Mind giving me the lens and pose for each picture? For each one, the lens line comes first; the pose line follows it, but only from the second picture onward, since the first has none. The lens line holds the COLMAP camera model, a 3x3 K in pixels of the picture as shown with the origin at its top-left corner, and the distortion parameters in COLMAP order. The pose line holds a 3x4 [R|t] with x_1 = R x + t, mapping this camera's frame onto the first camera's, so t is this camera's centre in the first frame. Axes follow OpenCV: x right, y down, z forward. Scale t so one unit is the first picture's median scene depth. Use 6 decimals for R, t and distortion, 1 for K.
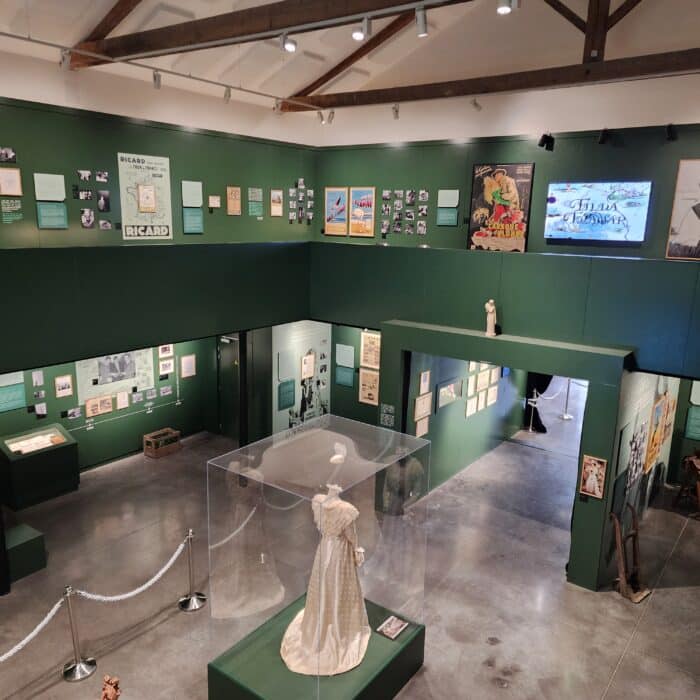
lens RADIAL K [[623.3, 0, 350.0], [0, 623.3, 350.0], [0, 0, 1]] dist [0.089002, -0.101976]
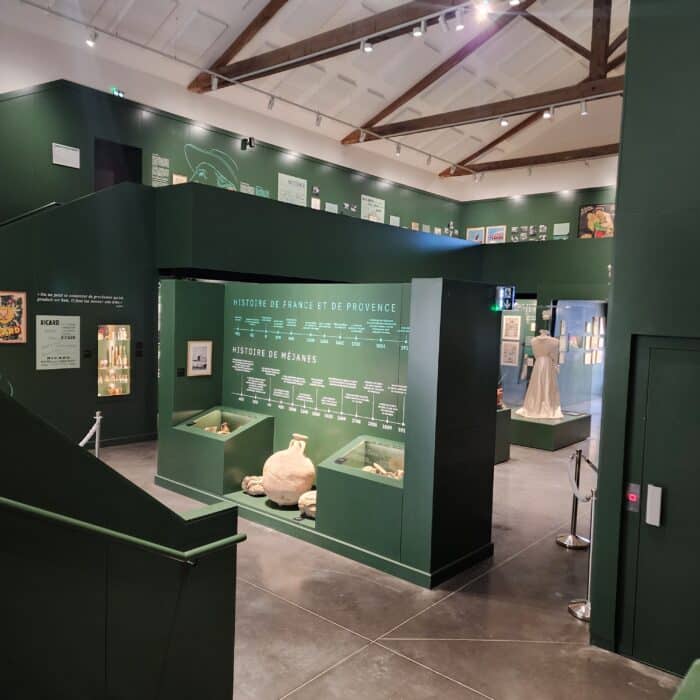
lens RADIAL K [[623.3, 0, 350.0], [0, 623.3, 350.0], [0, 0, 1]] dist [0.089002, -0.101976]
pose [[0.997439, 0.014157, -0.070110, -0.236918], [-0.024941, 0.987535, -0.155412, 0.288100], [0.067036, 0.156763, 0.985359, -0.457729]]
